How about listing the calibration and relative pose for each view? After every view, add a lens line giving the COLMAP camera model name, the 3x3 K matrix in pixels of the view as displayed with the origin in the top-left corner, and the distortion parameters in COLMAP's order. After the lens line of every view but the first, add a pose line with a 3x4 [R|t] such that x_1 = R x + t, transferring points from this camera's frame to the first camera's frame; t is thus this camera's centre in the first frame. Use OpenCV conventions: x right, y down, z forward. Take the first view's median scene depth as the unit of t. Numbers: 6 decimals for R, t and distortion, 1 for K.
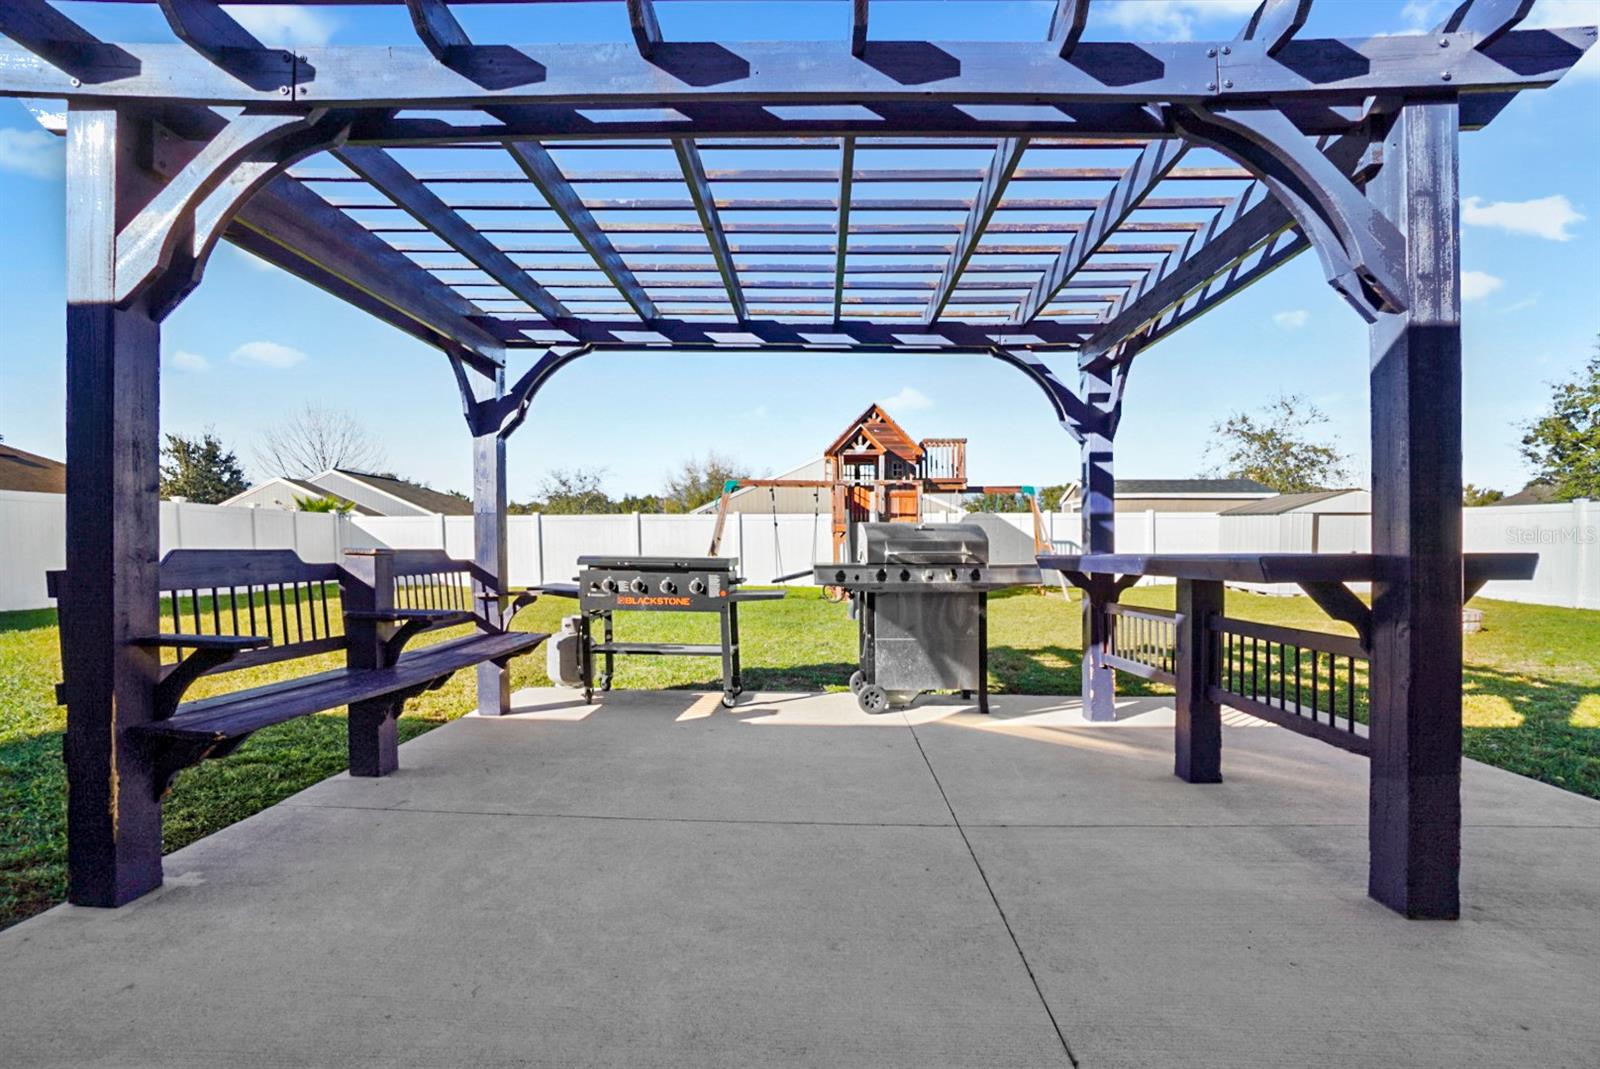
lens RADIAL K [[709.7, 0, 800.0], [0, 709.7, 534.5], [0, 0, 1]] dist [-0.061585, 0.021037]
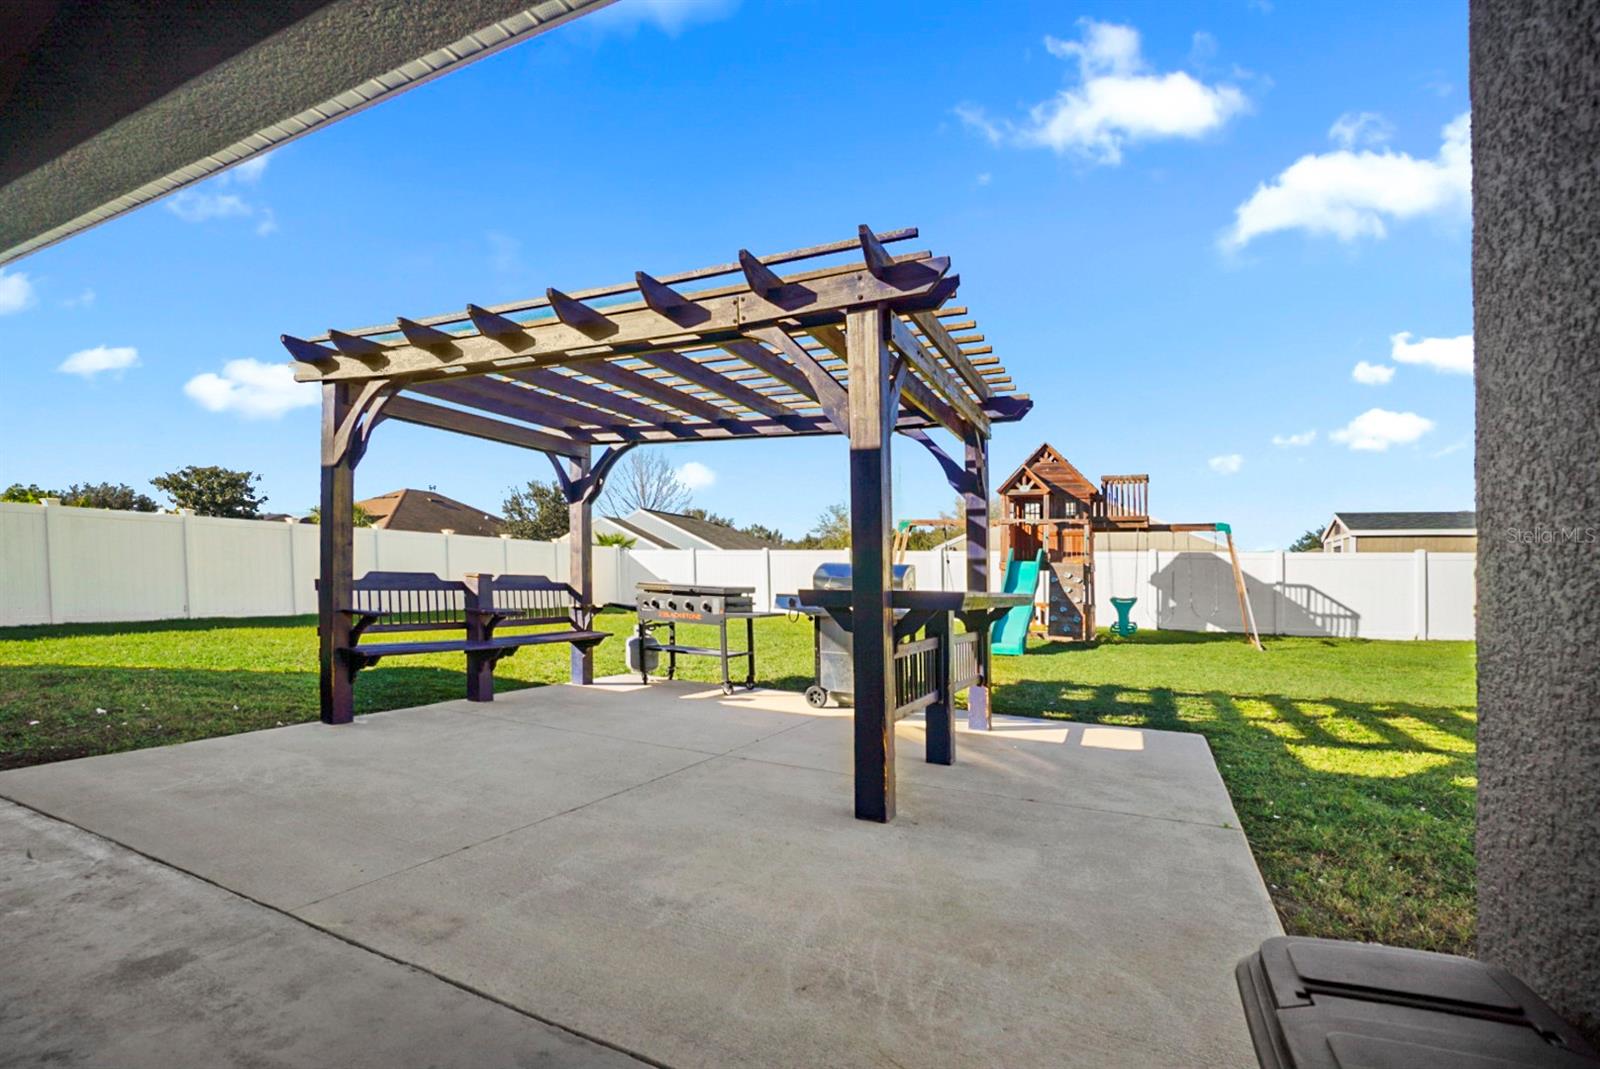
lens RADIAL K [[726.0, 0, 795.7], [0, 726.0, 563.5], [0, 0, 1]] dist [-0.049073, 0.022904]
pose [[0.917624, 0.015499, -0.397148, 0.614485], [-0.018609, 0.999819, -0.003978, -0.009569], [0.397015, 0.011041, 0.917746, -0.264676]]
